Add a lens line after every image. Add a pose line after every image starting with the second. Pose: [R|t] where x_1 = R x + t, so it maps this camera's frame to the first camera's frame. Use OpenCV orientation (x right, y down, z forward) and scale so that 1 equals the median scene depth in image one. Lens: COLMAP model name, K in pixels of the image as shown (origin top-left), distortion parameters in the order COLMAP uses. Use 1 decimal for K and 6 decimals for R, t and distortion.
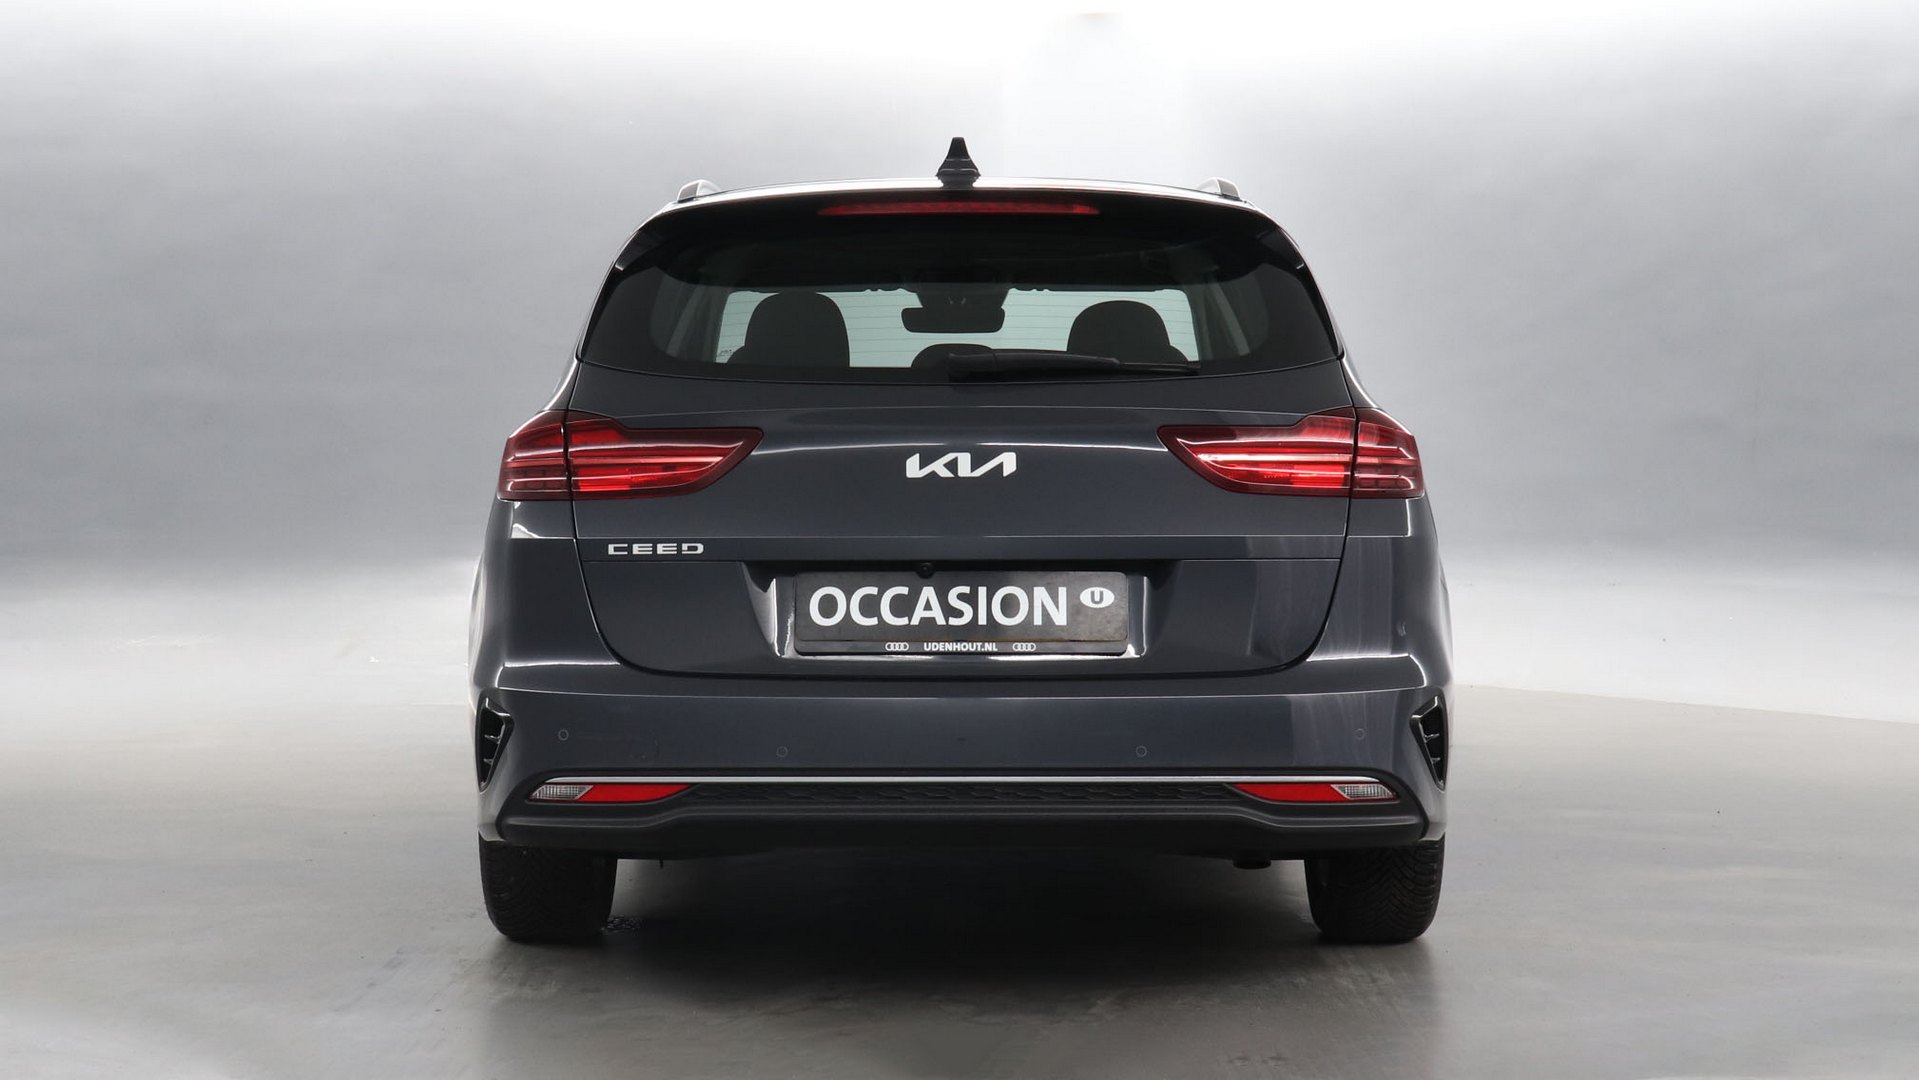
lens RADIAL K [[2855.8, 0, 959.5], [0, 2855.8, 540.0], [0, 0, 1]] dist [-0.023785, 0.001361]
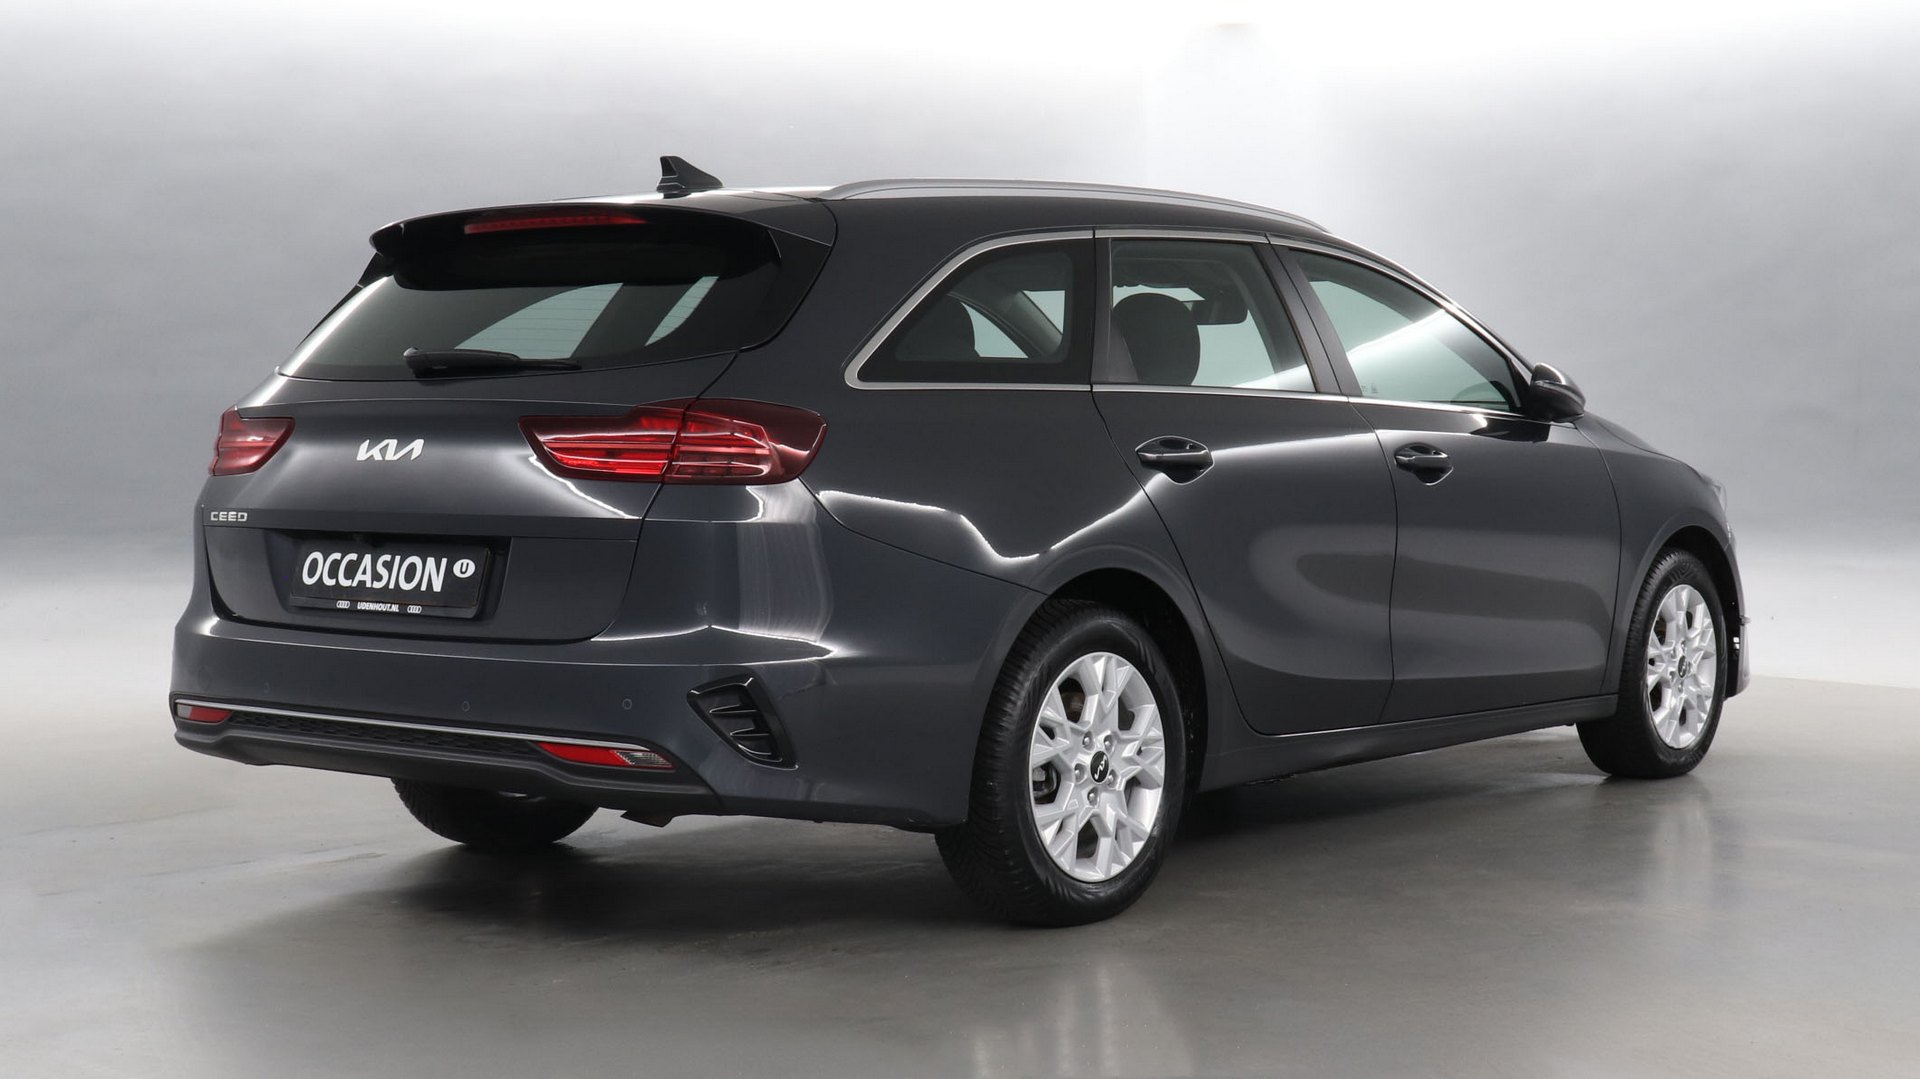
lens RADIAL K [[2857.3, 0, 960.0], [0, 2857.3, 539.5], [0, 0, 1]] dist [-0.023785, 0.001361]
pose [[0.779045, 0.027170, -0.626380, 0.904341], [-0.026061, 0.999600, 0.010946, -0.008660], [0.626427, 0.007796, 0.779441, 0.245176]]
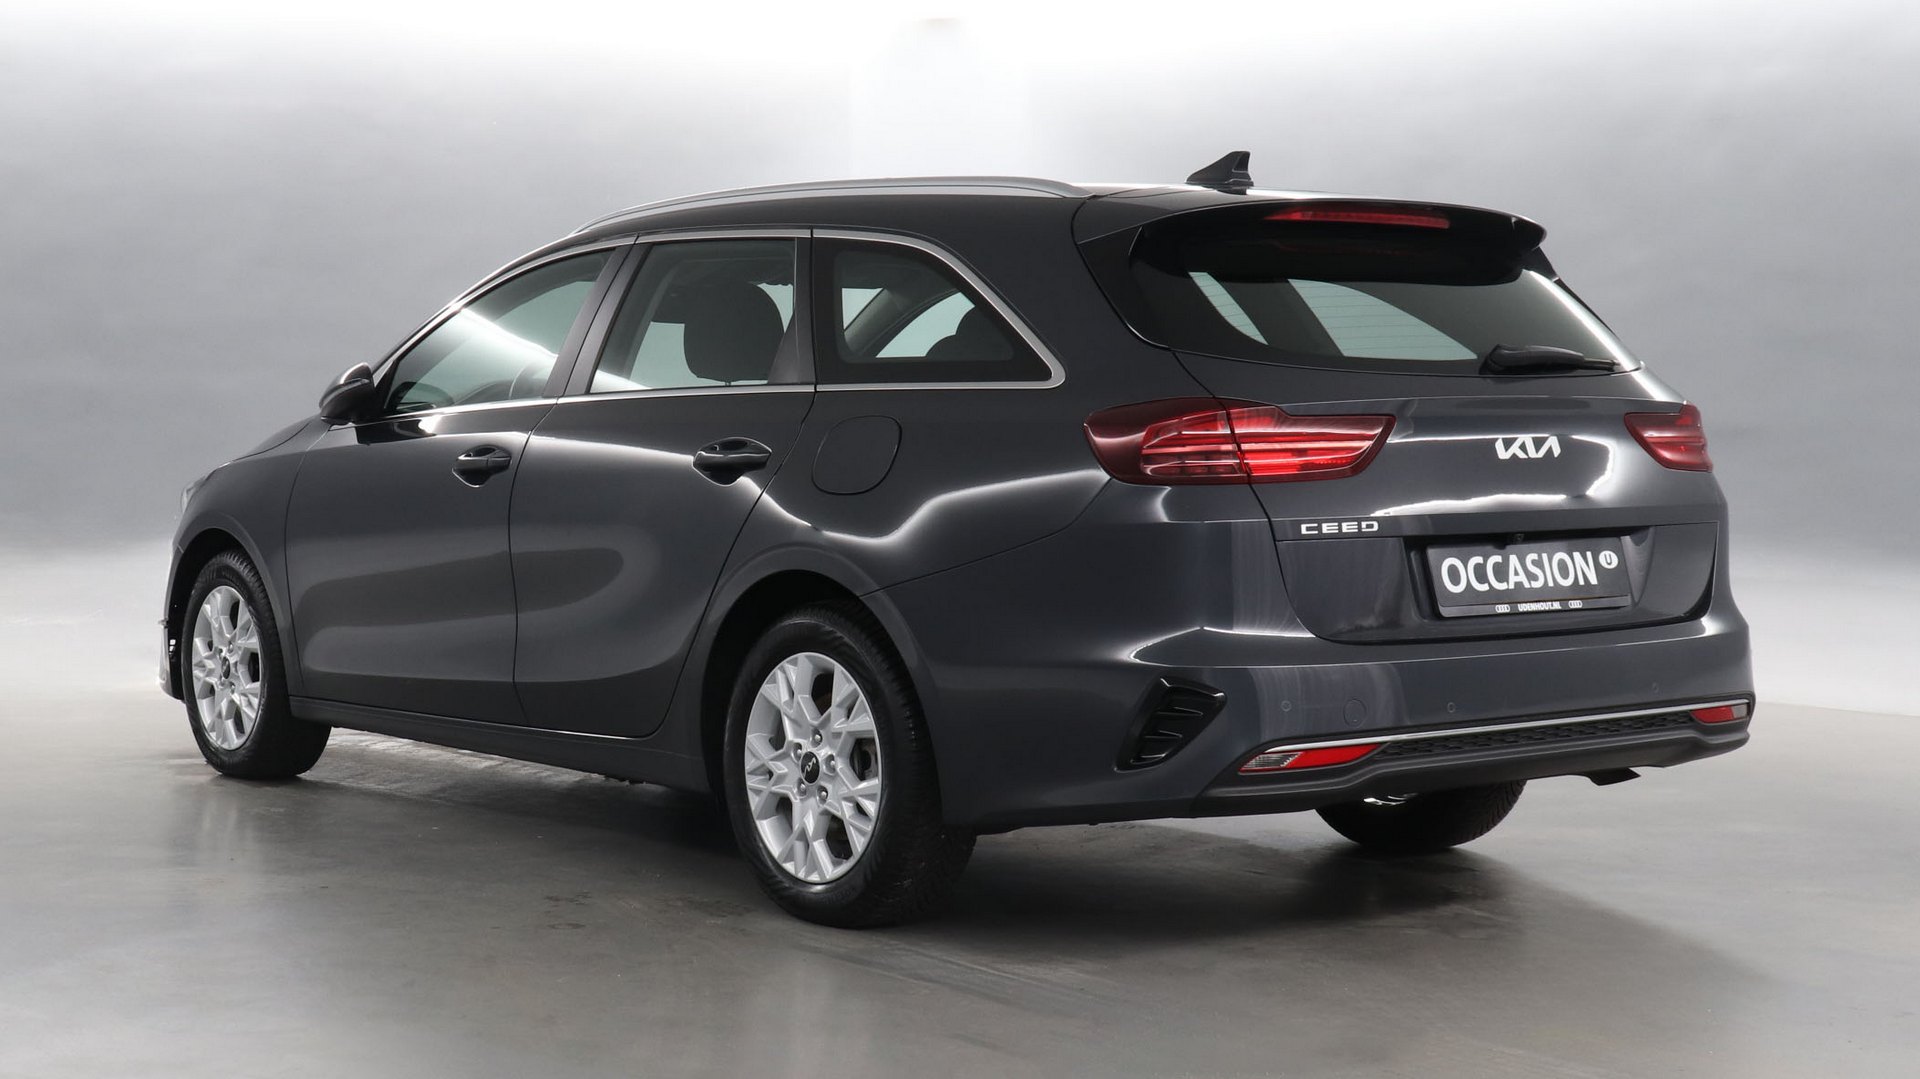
lens RADIAL K [[2857.3, 0, 960.0], [0, 2857.3, 539.5], [0, 0, 1]] dist [-0.023785, 0.001361]
pose [[0.777750, -0.027026, 0.627992, -0.893167], [0.027978, 0.999574, 0.008368, -0.005368], [-0.627950, 0.011062, 0.778175, 0.255754]]
